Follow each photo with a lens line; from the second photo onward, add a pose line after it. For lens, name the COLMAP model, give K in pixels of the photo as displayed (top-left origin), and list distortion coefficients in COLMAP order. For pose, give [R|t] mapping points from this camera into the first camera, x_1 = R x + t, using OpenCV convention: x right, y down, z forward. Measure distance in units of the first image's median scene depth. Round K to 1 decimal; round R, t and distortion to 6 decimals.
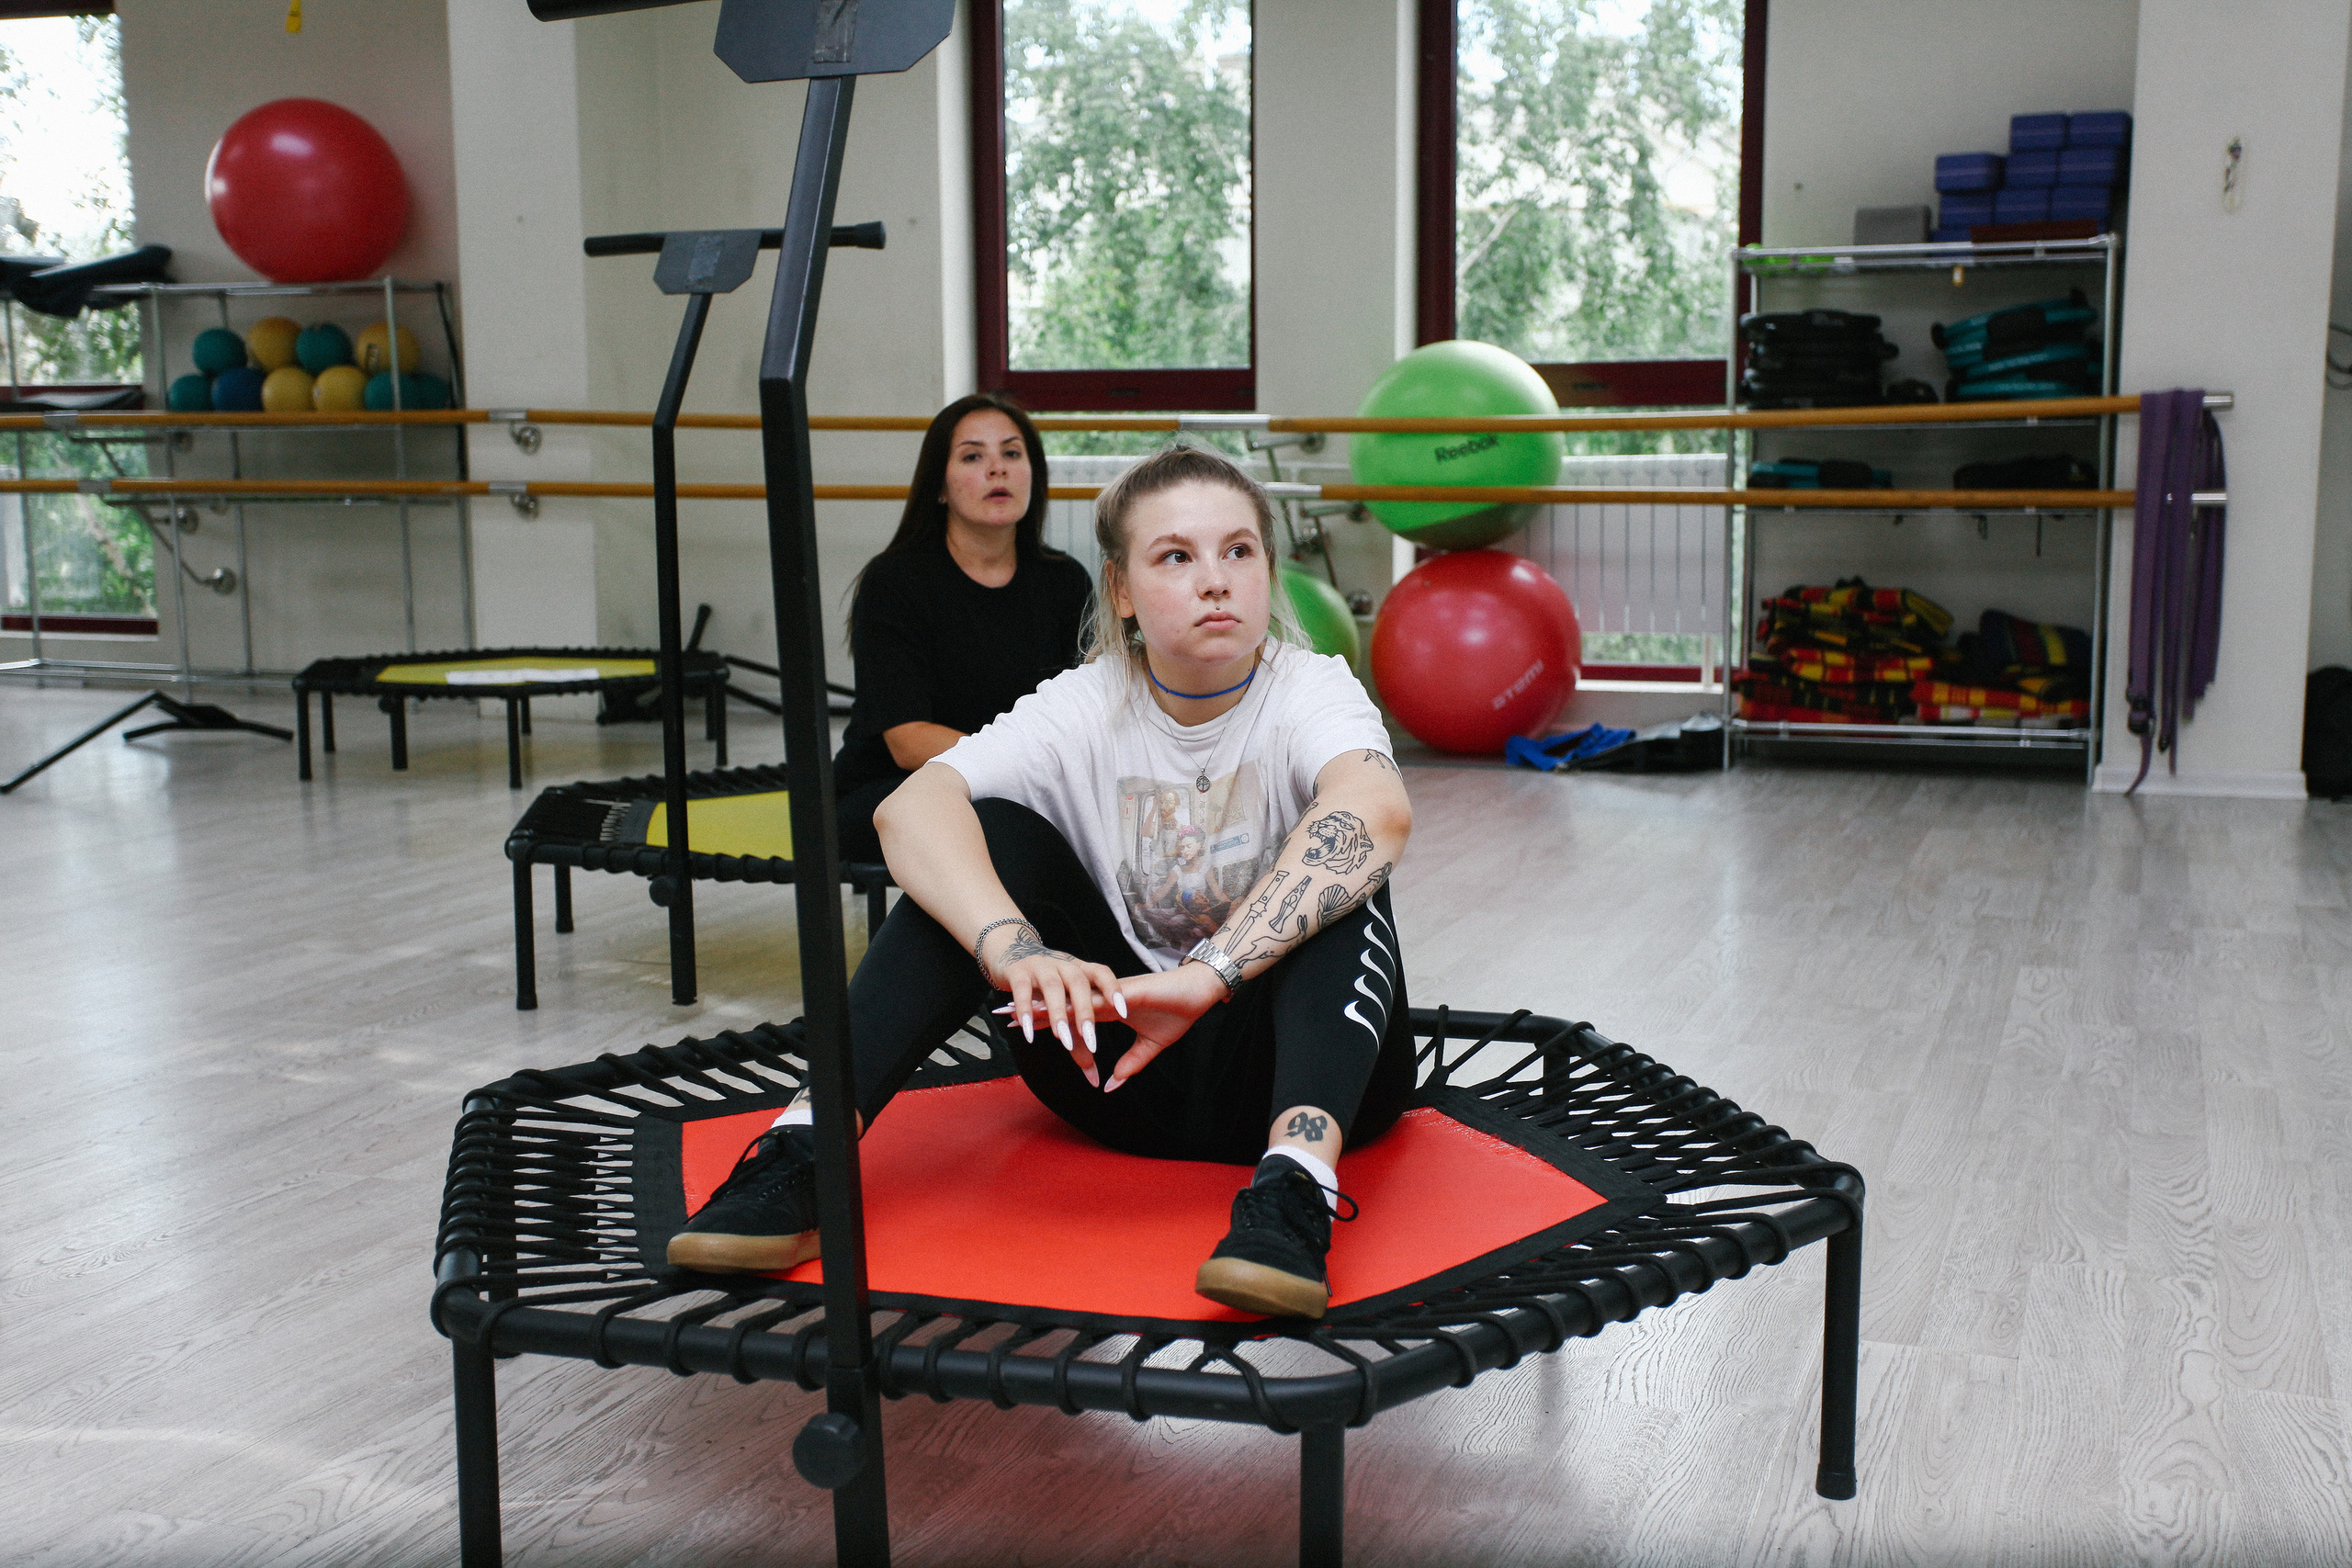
lens RADIAL K [[2571.9, 0, 1176.0], [0, 2571.9, 784.0], [0, 0, 1]] dist [0.005608, 0.017148]
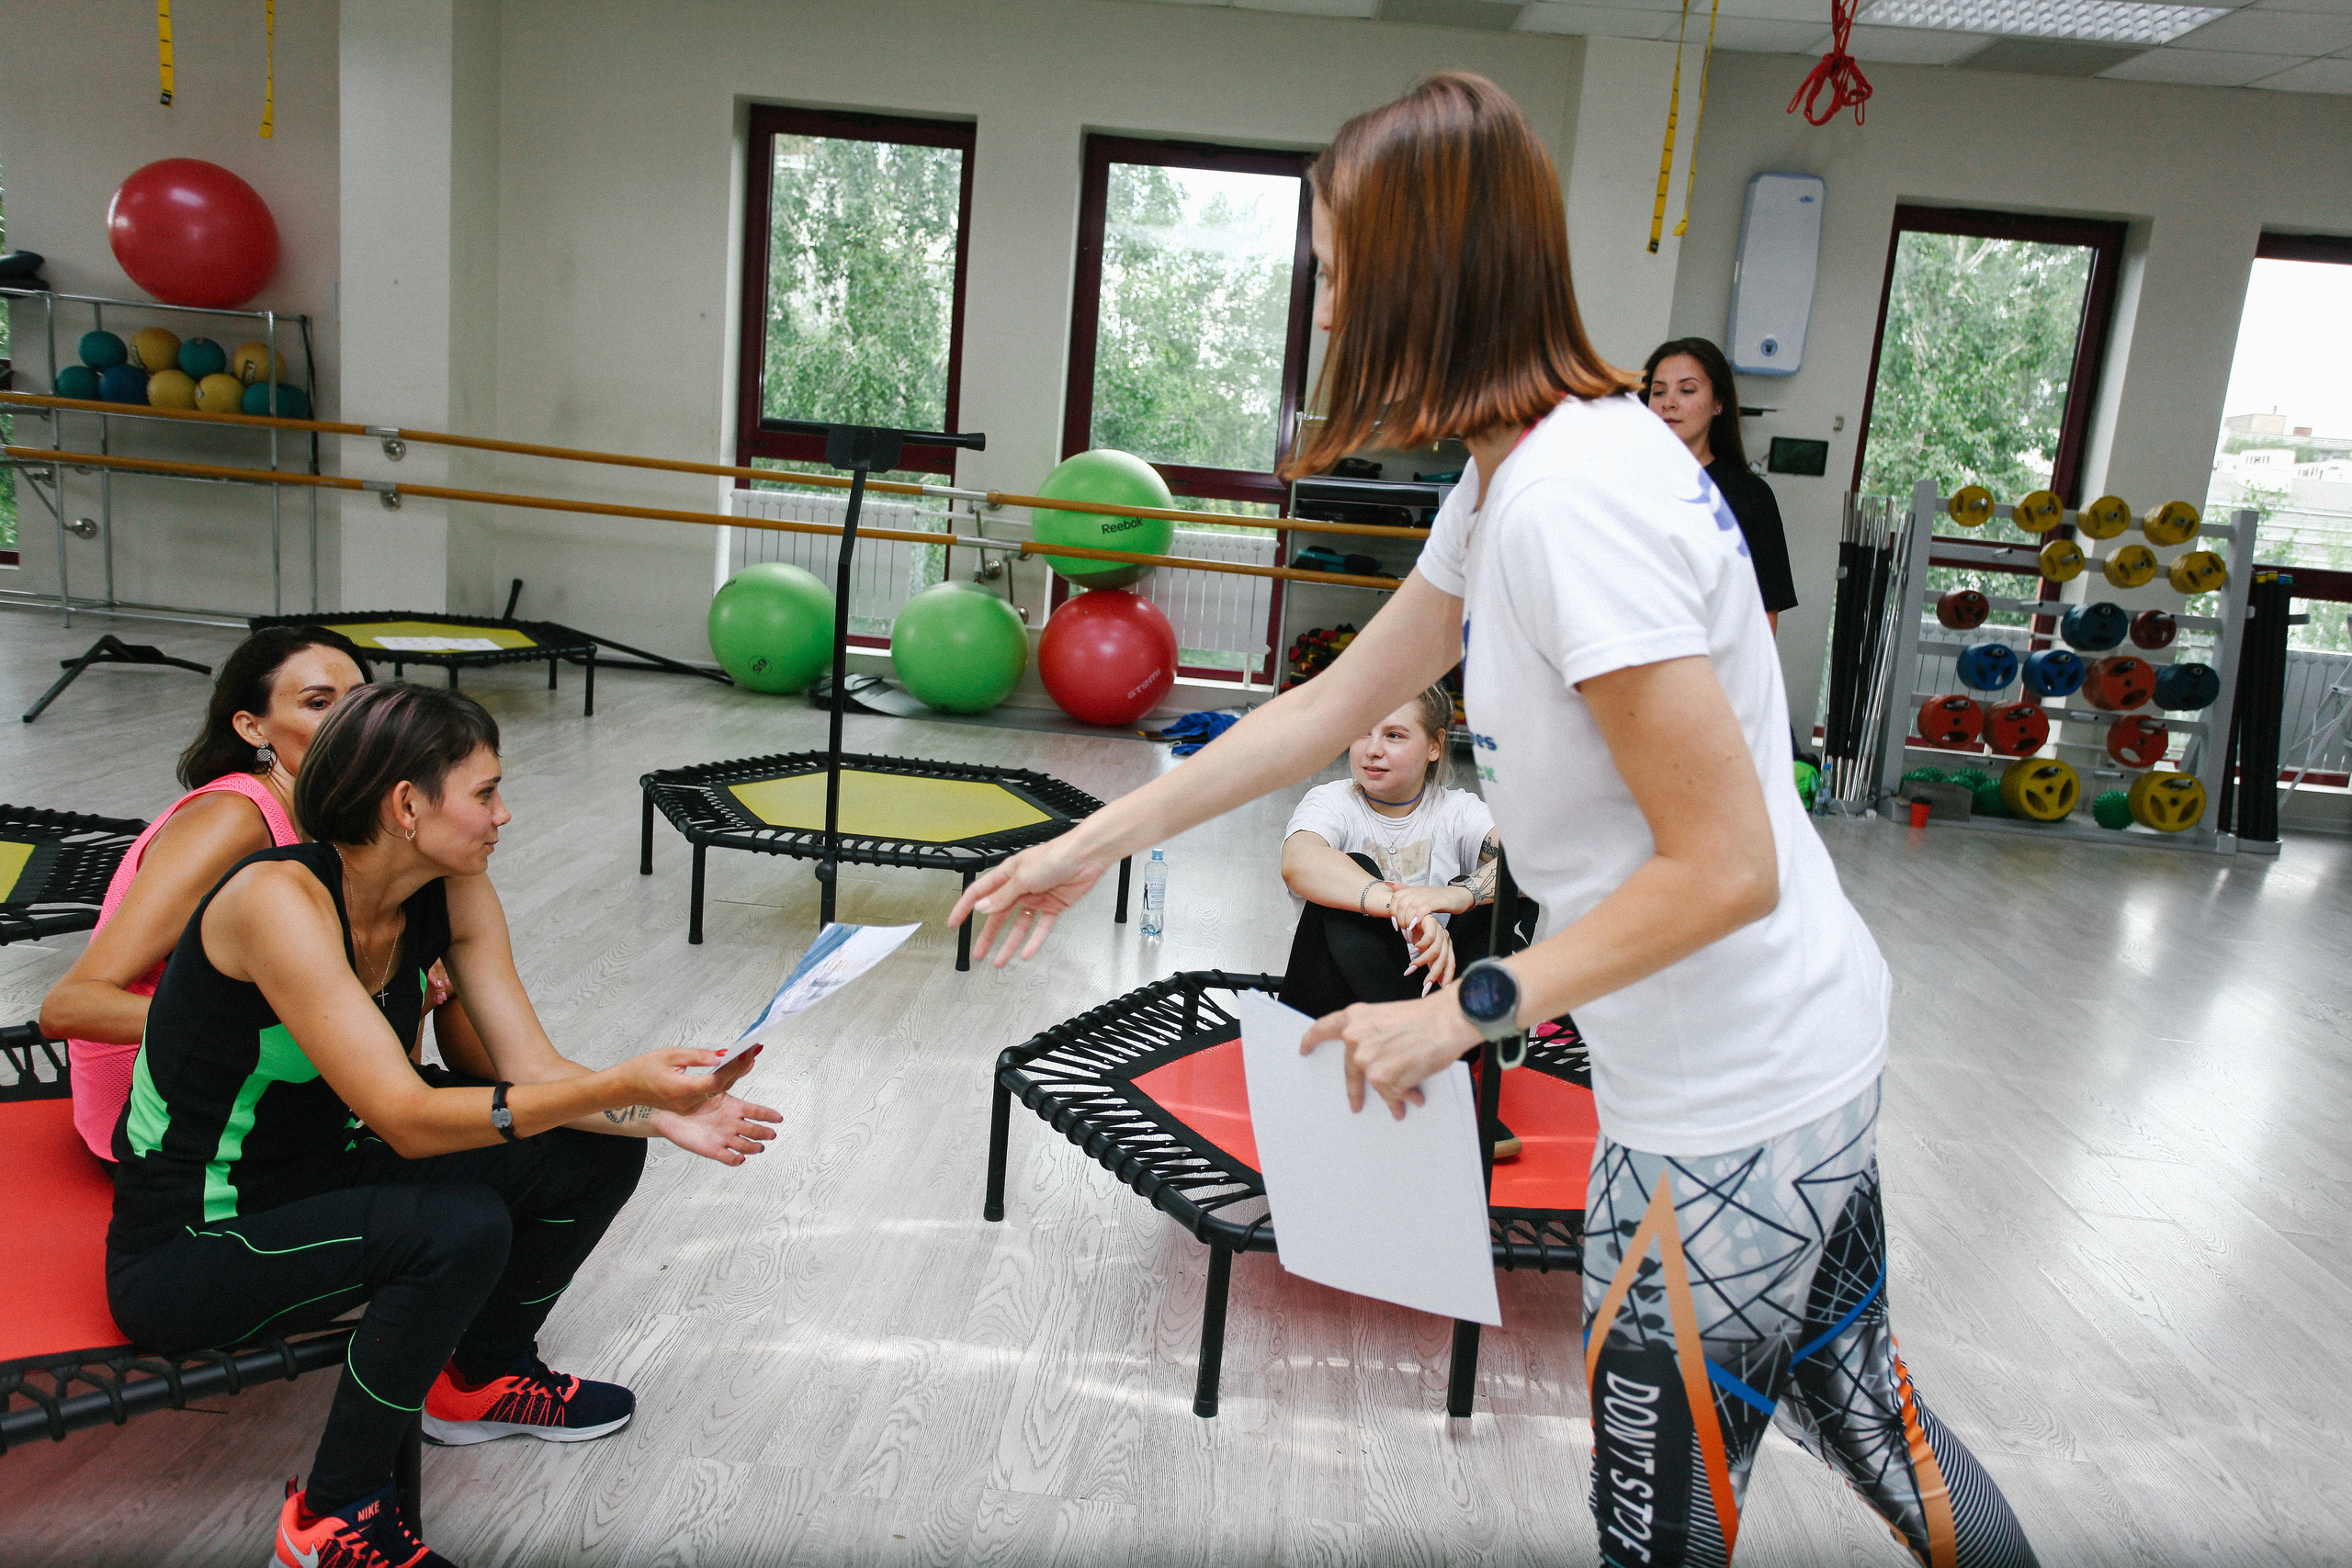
lens RADIAL K [[1839.4, 0, 1176.0], [0, 1839.4, 784.0], [0, 0, 1]] dist [0.002749, 0.001387]
pose [[0.949624, 0.028667, 0.312078, -0.154977], [-0.049618, 0.997000, 0.059401, -0.037609], [-0.309439, -0.071893, 0.948198, -0.034659]]
